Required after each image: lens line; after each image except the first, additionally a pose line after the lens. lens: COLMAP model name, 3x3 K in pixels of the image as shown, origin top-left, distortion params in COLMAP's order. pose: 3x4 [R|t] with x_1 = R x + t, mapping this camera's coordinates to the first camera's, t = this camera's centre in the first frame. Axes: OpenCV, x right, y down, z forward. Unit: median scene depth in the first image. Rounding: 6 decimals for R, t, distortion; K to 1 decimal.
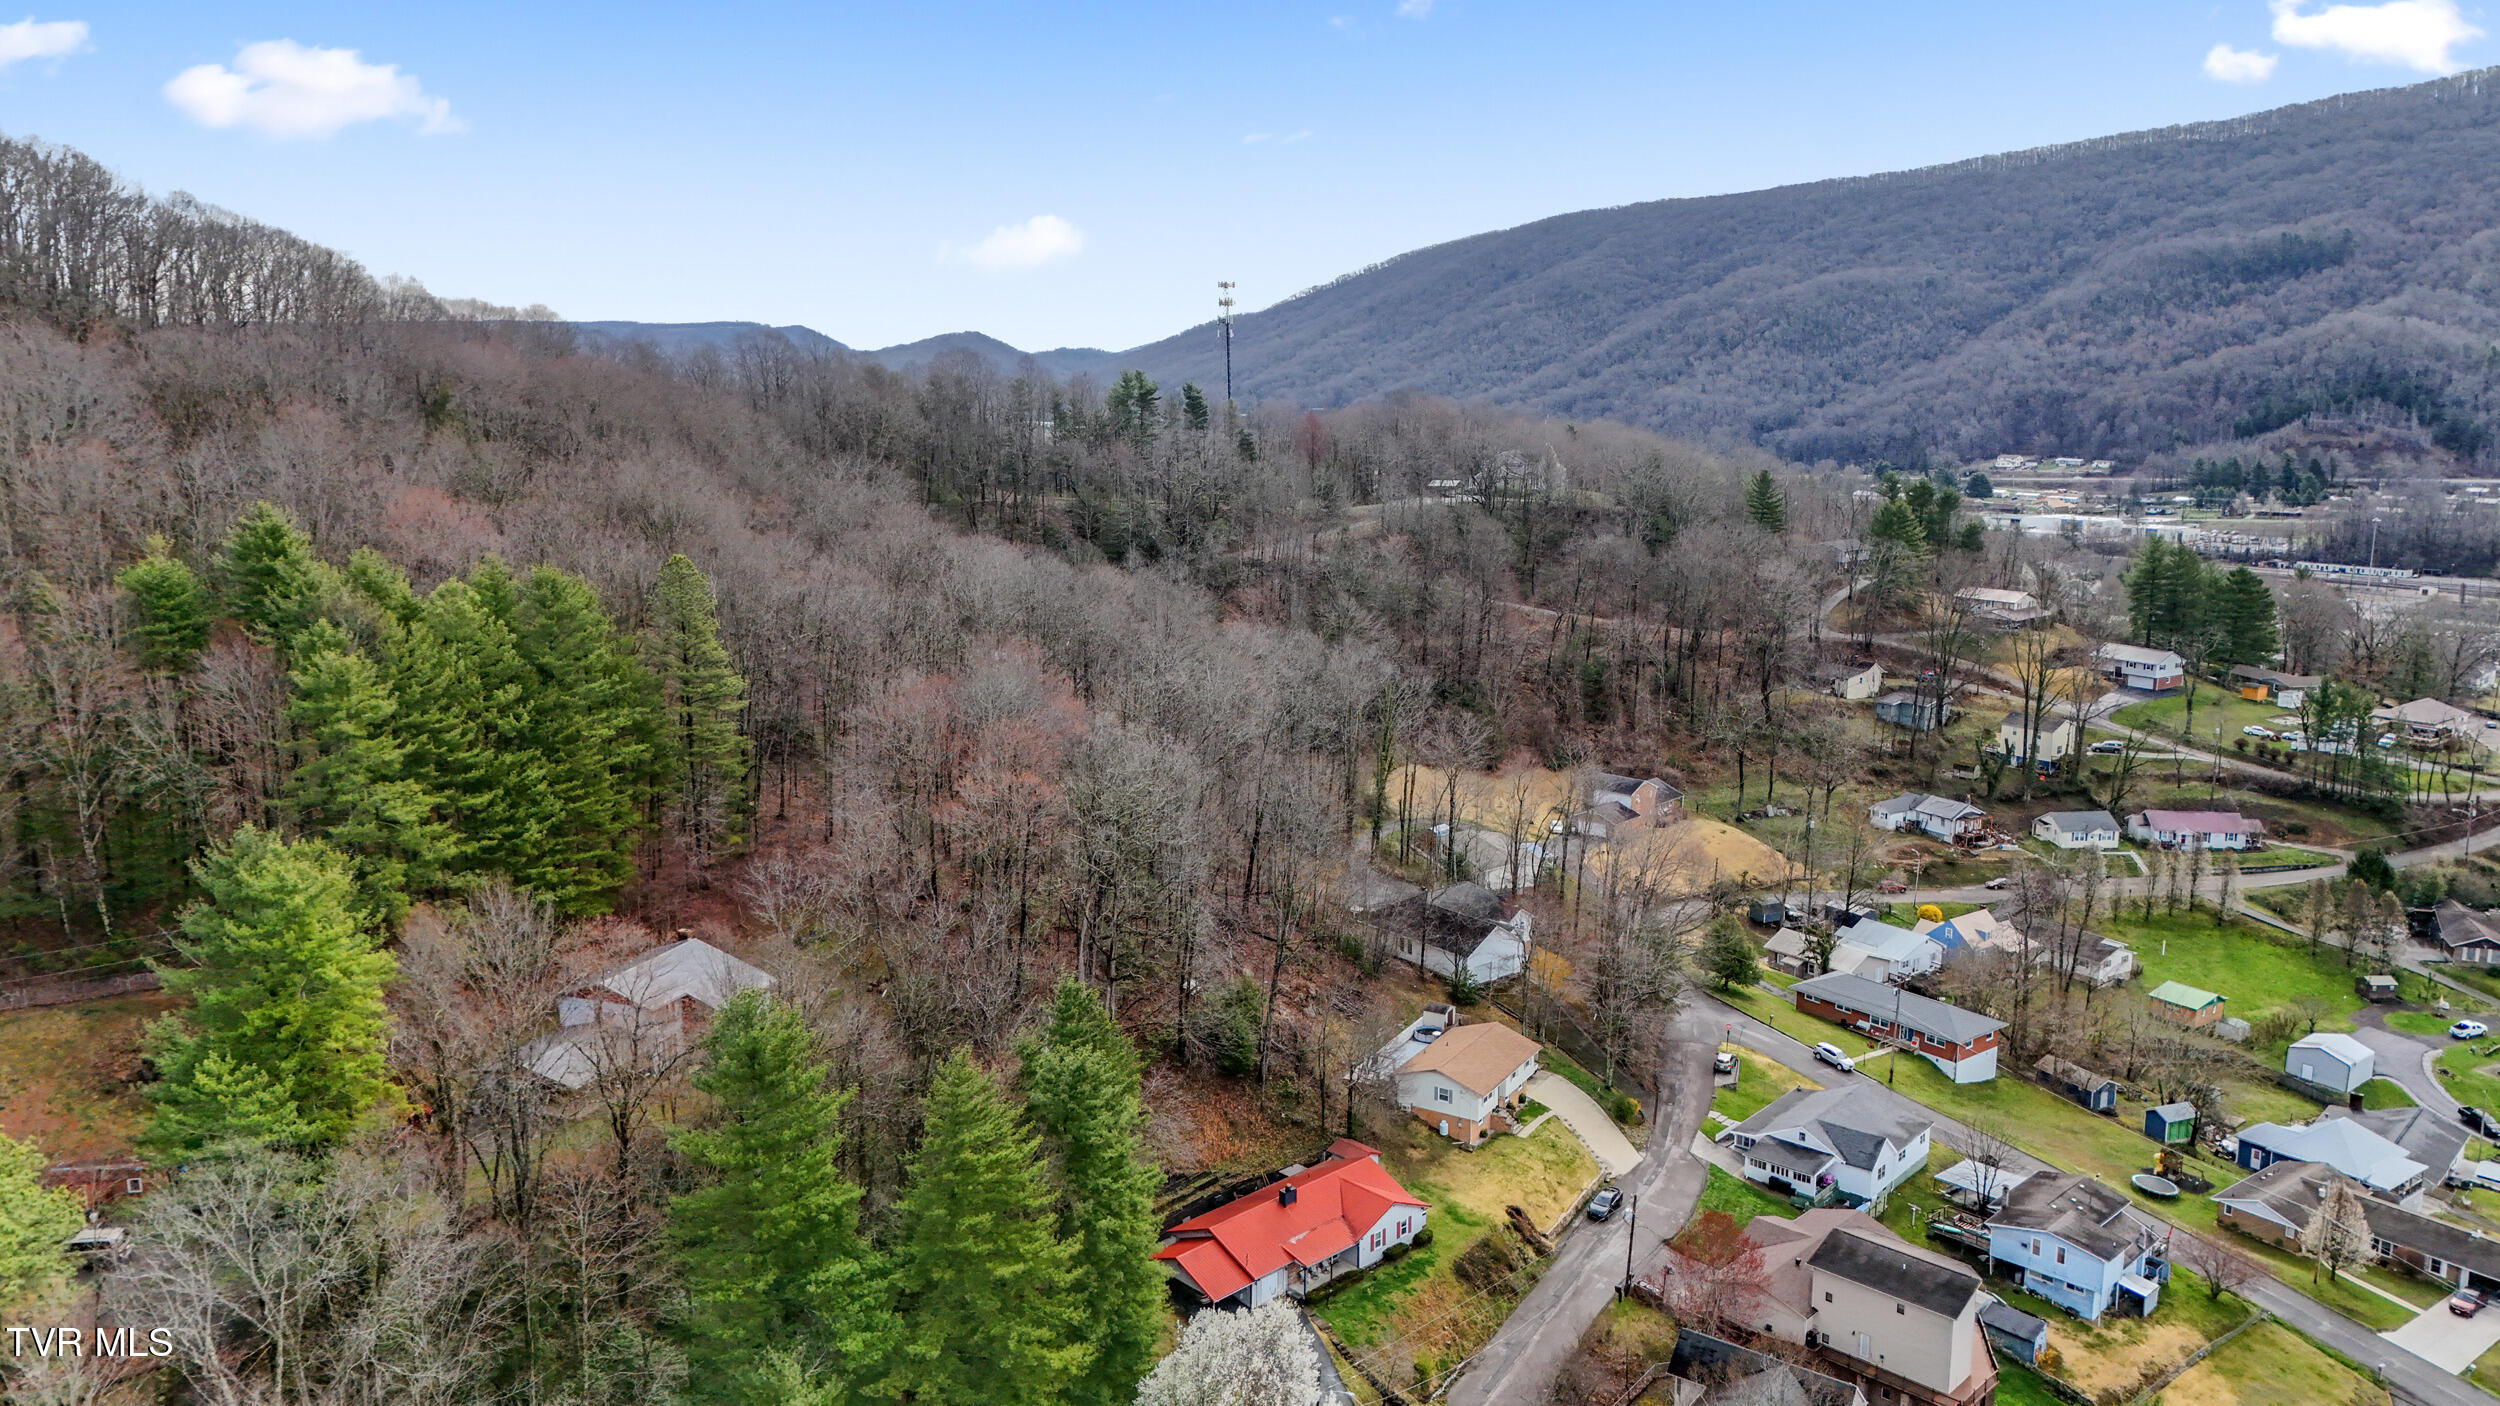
lens RADIAL K [[1811.5, 0, 1243.8], [0, 1811.5, 701.7], [0, 0, 1]] dist [0.073754, -0.060733]
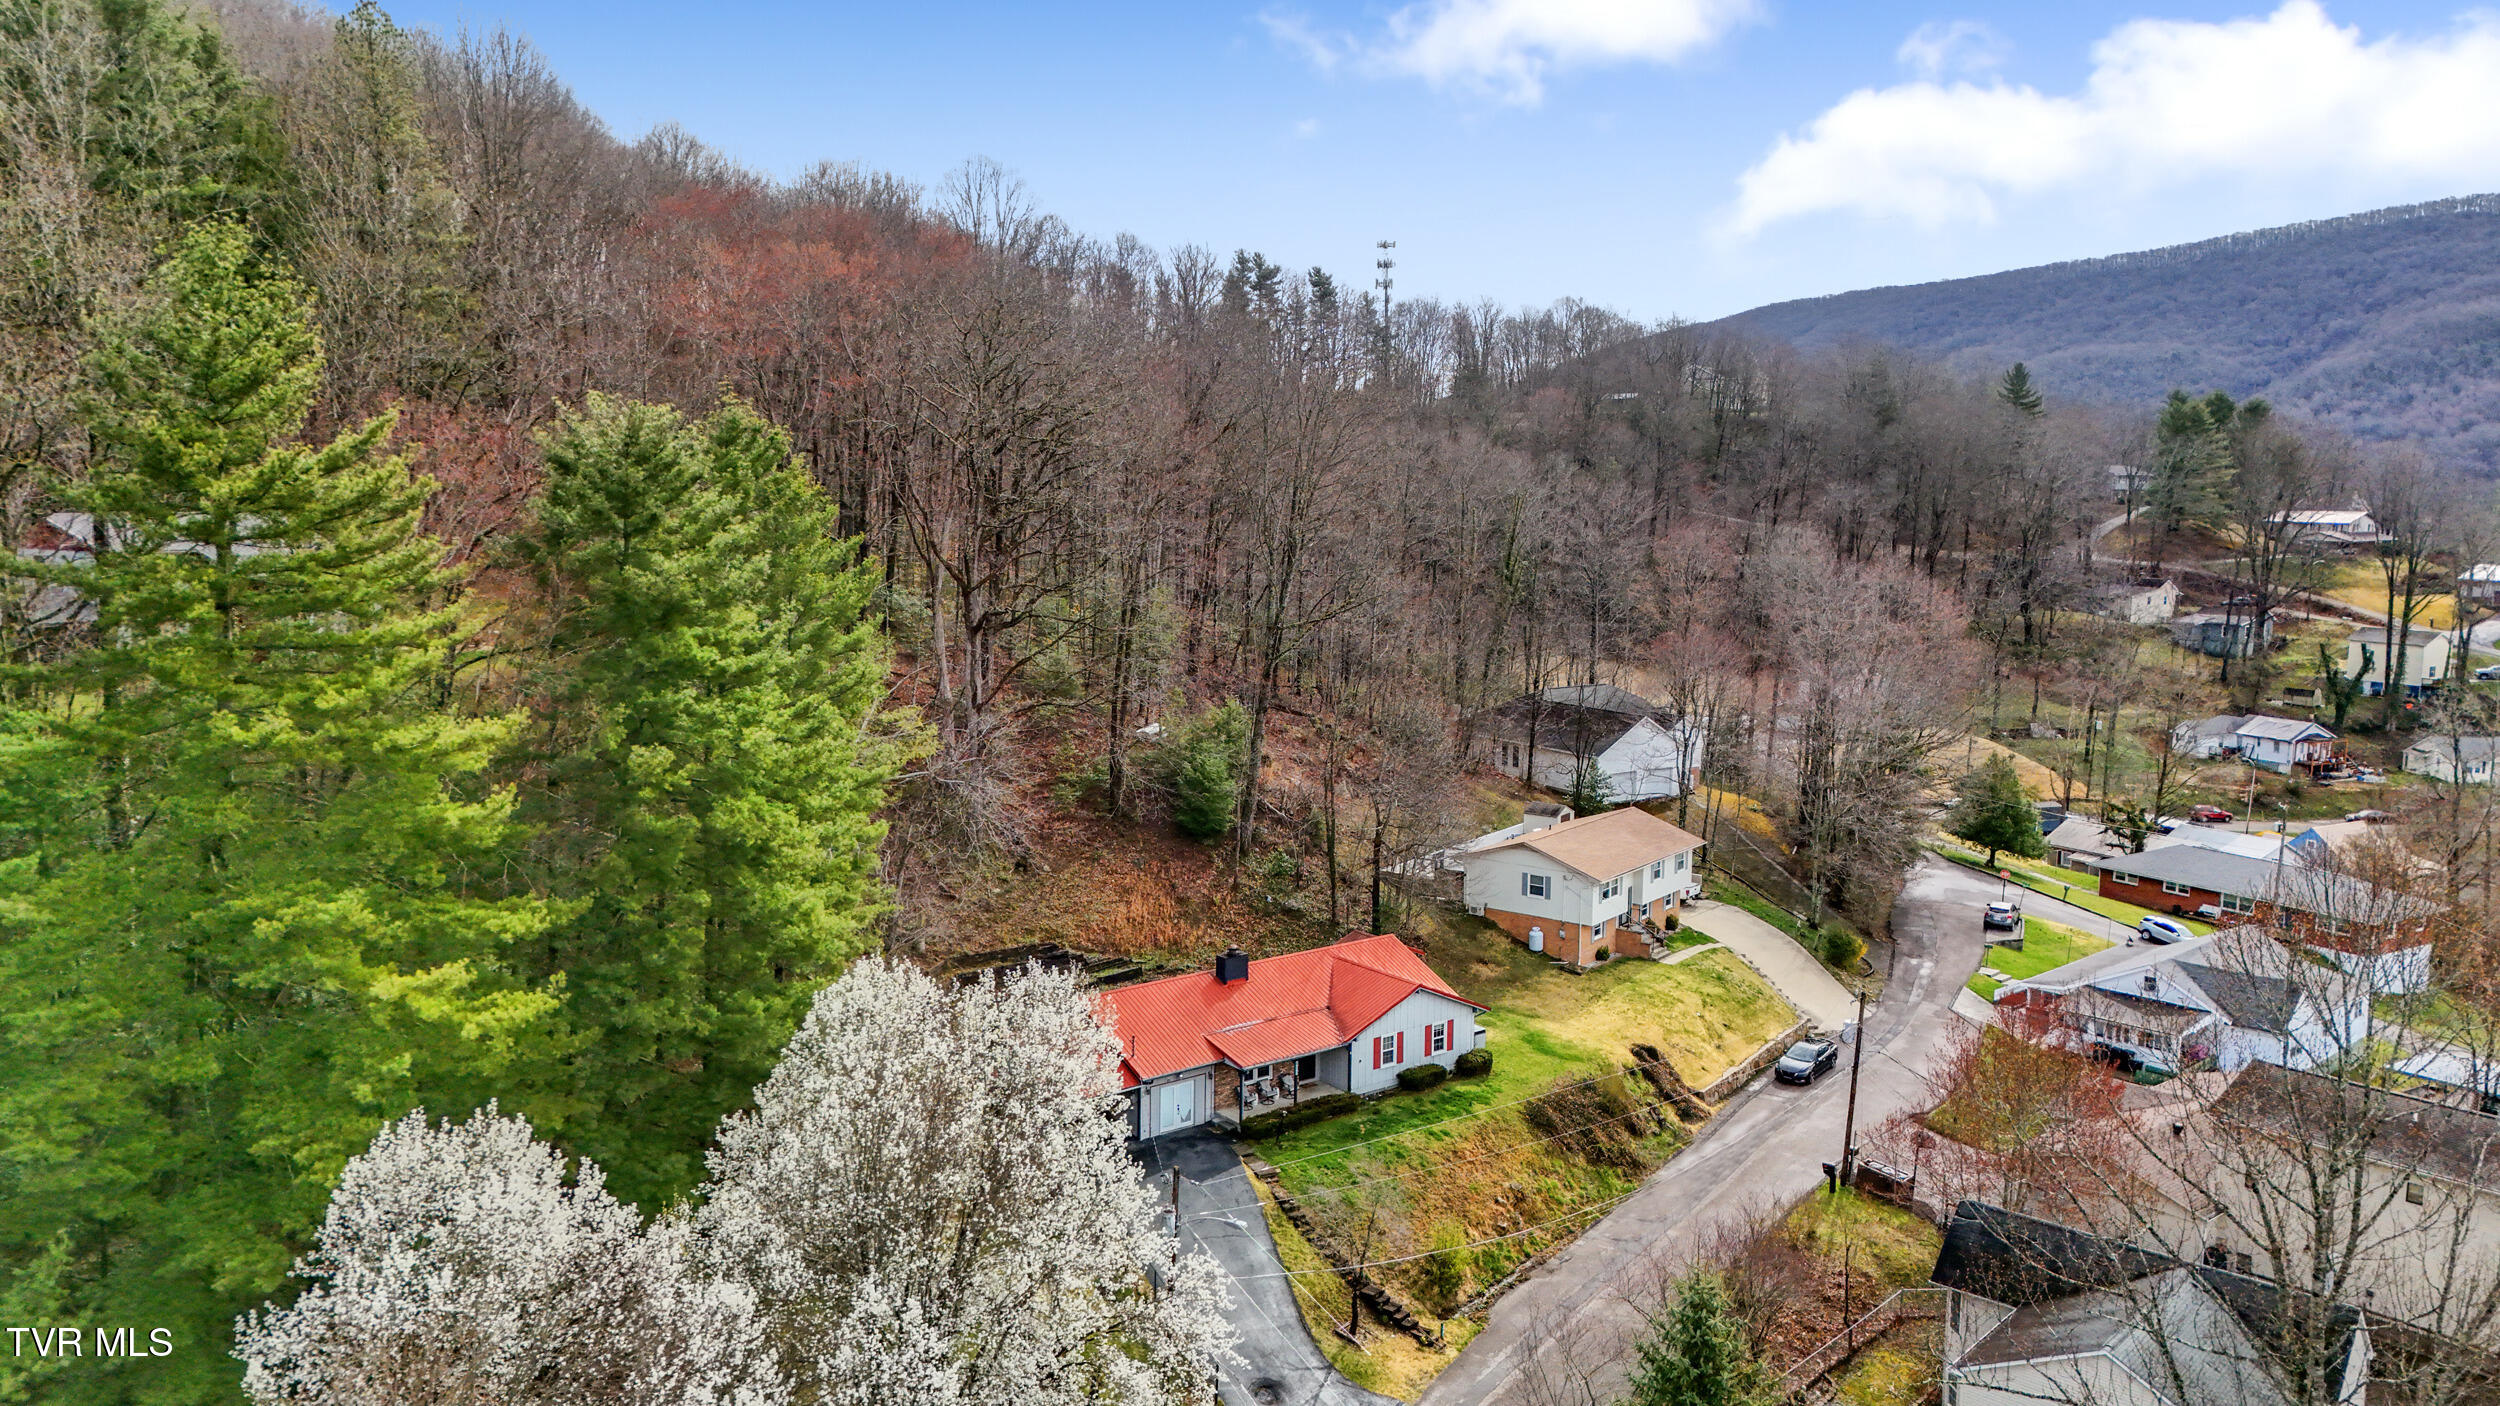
lens RADIAL K [[1811.5, 0, 1243.8], [0, 1811.5, 701.7], [0, 0, 1]] dist [0.073754, -0.060733]
pose [[0.994097, 0.022541, -0.106132, 0.072738], [-0.029131, 0.997716, -0.060950, 0.188160], [0.104516, 0.063682, 0.992482, 0.364256]]
